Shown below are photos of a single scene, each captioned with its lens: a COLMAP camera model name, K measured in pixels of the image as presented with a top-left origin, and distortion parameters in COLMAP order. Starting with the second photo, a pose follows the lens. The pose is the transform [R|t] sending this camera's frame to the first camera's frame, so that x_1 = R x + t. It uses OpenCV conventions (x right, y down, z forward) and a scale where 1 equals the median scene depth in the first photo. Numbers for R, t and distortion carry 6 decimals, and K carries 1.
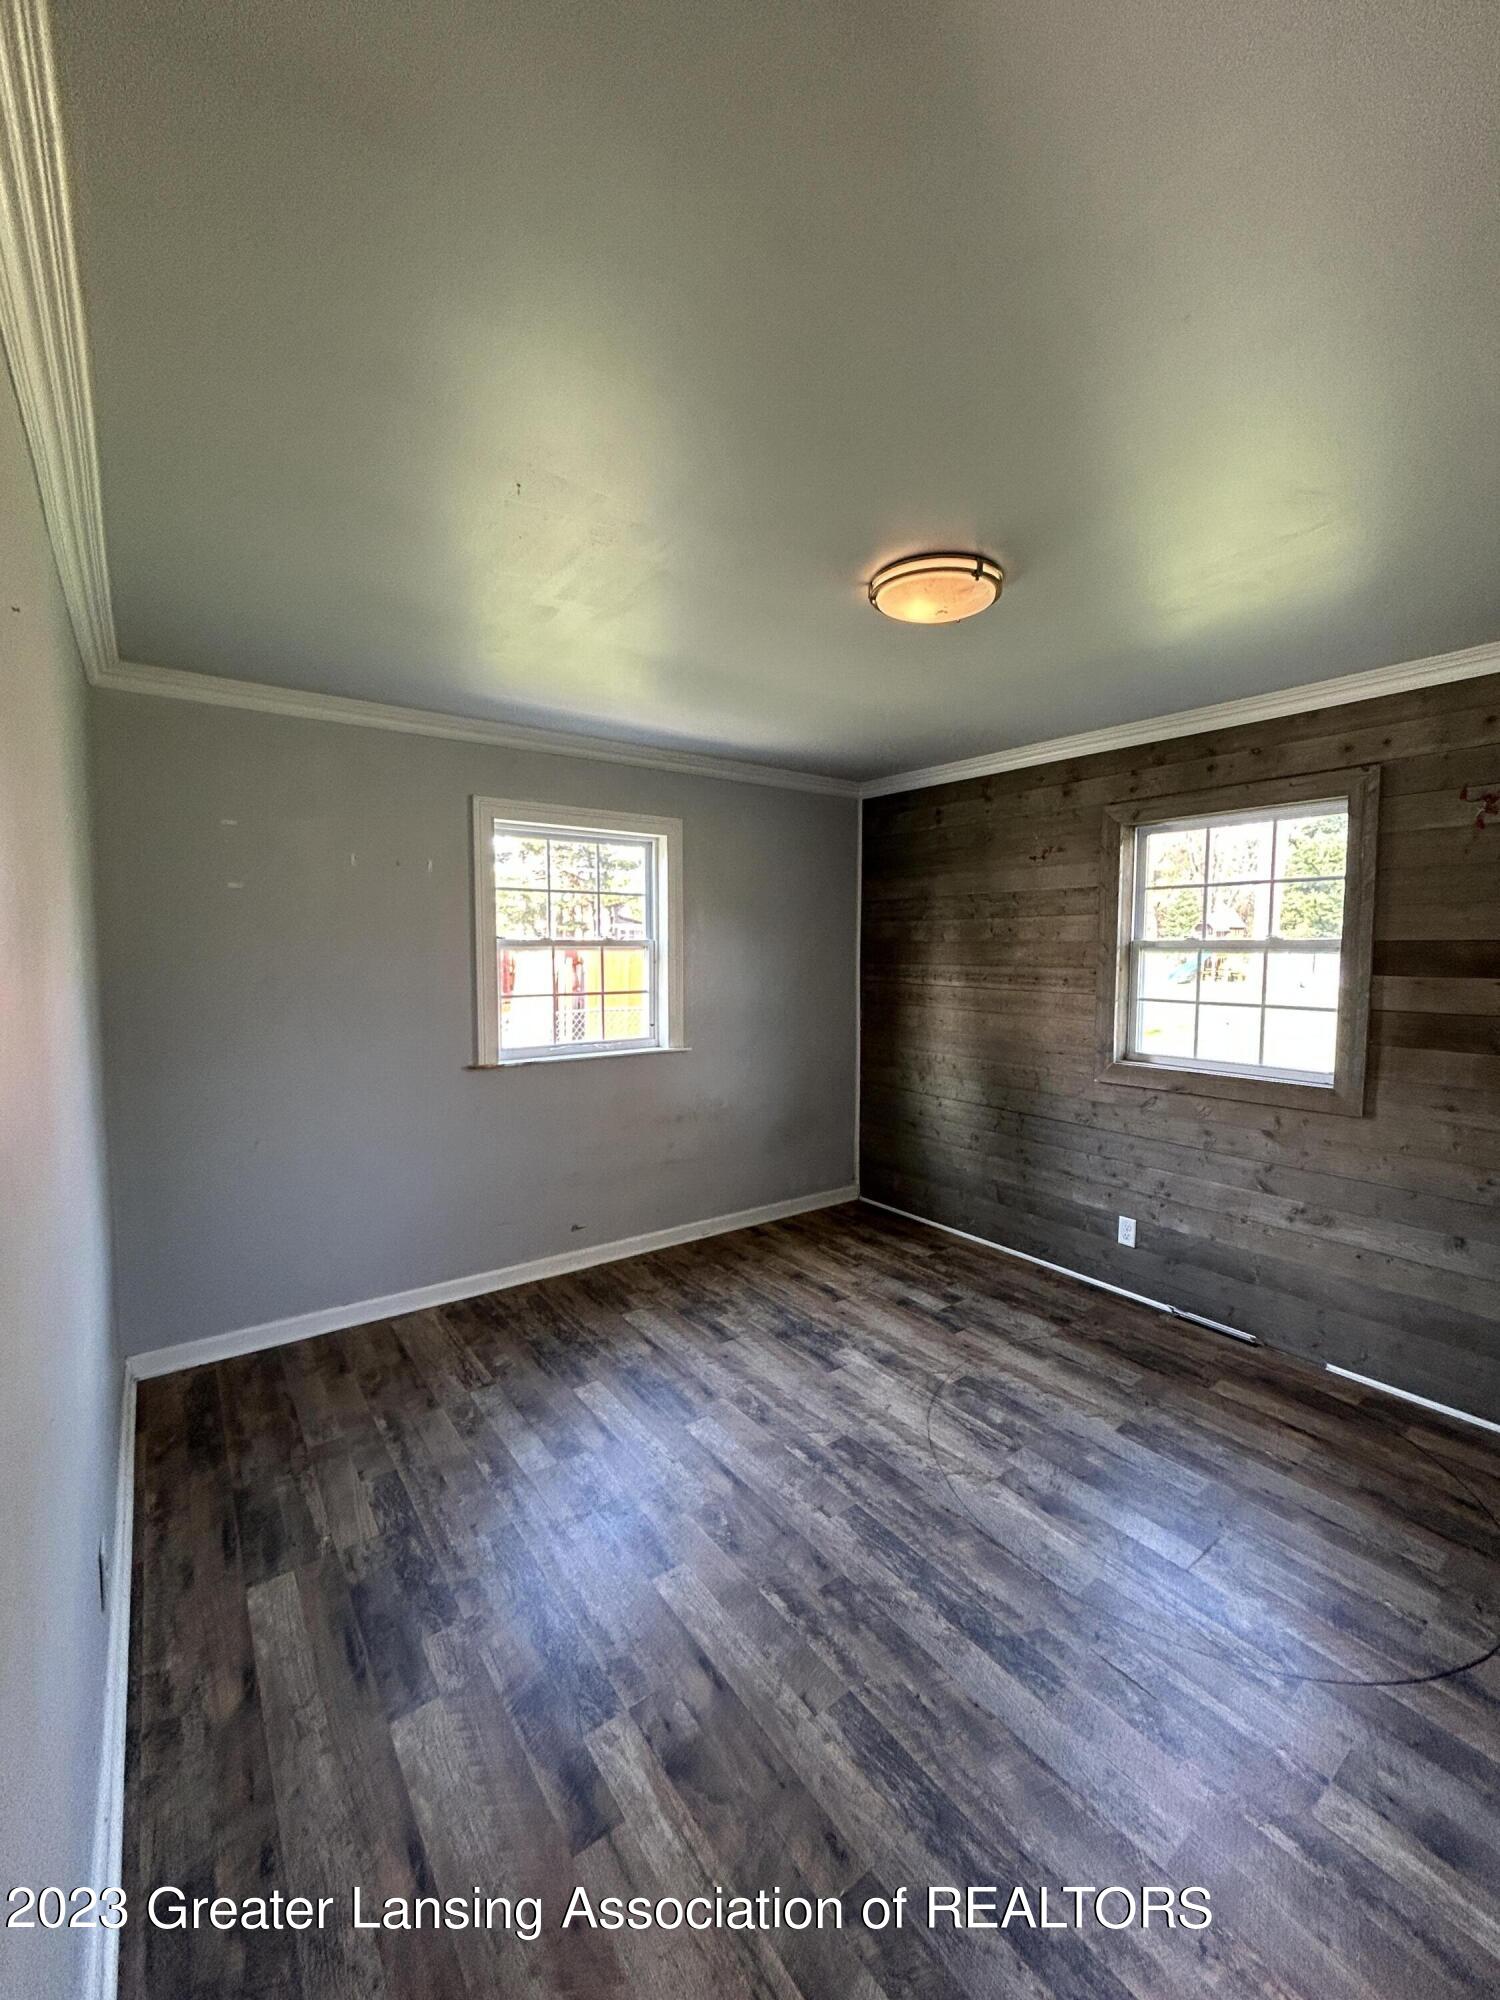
lens RADIAL K [[805.3, 0, 753.0], [0, 805.3, 996.5], [0, 0, 1]] dist [-0.004613, 0.001803]
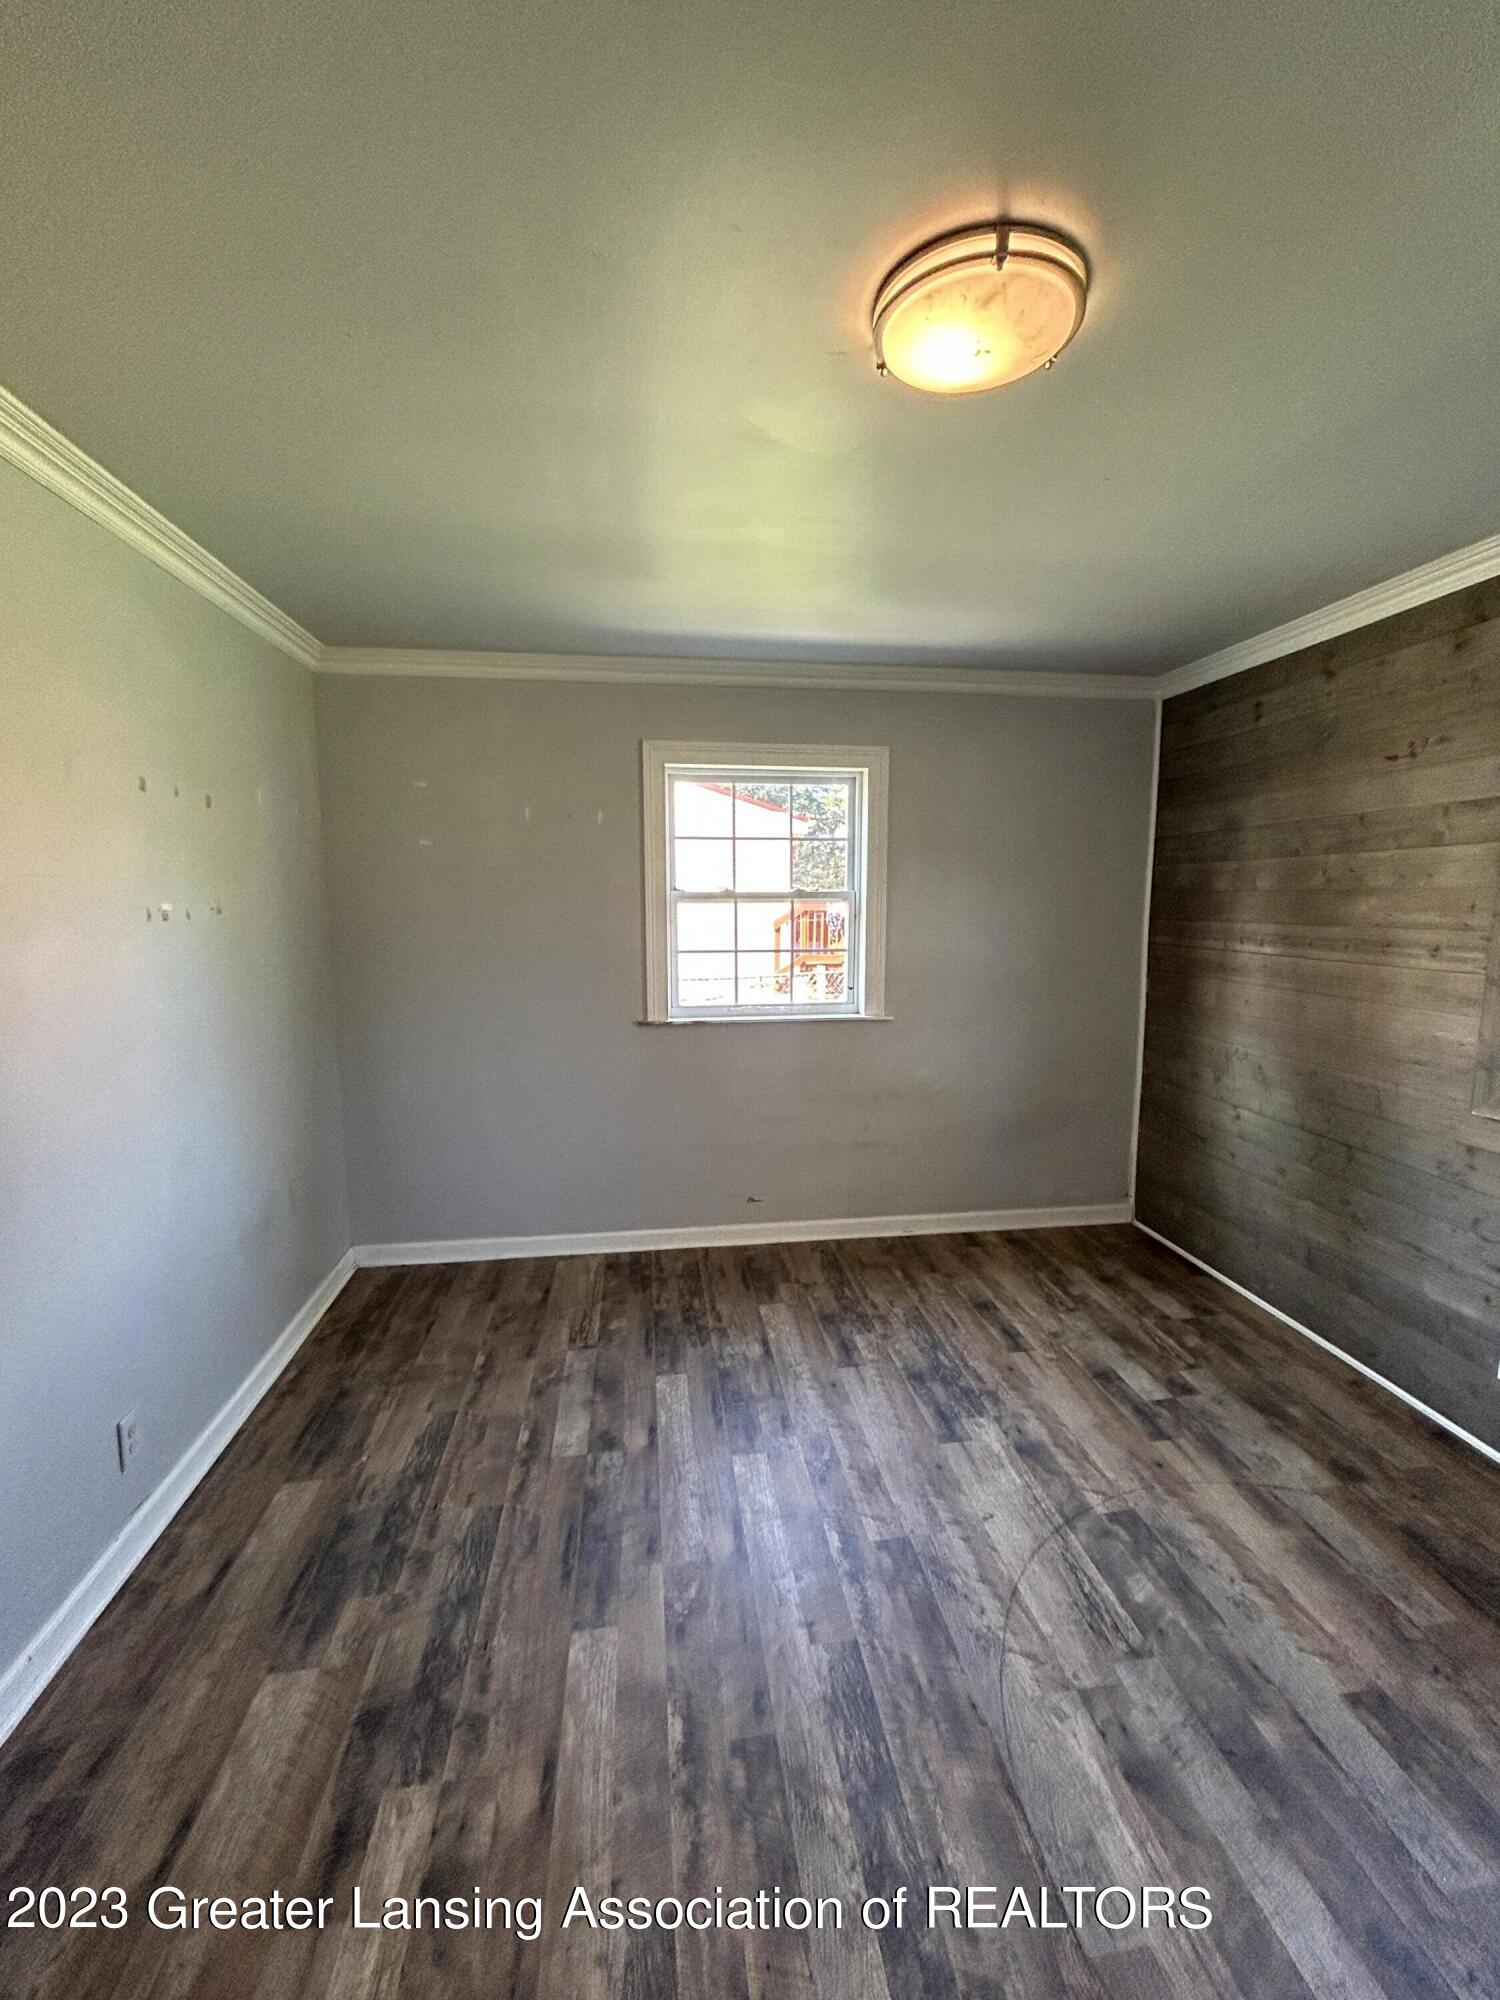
lens RADIAL K [[805.3, 0, 749.4], [0, 805.3, 997.4], [0, 0, 1]] dist [-0.004613, 0.001803]
pose [[0.878514, 0.053968, -0.474659, 0.249363], [-0.027235, 0.997640, 0.063022, -0.009107], [0.476940, -0.042439, 0.877910, 0.217644]]
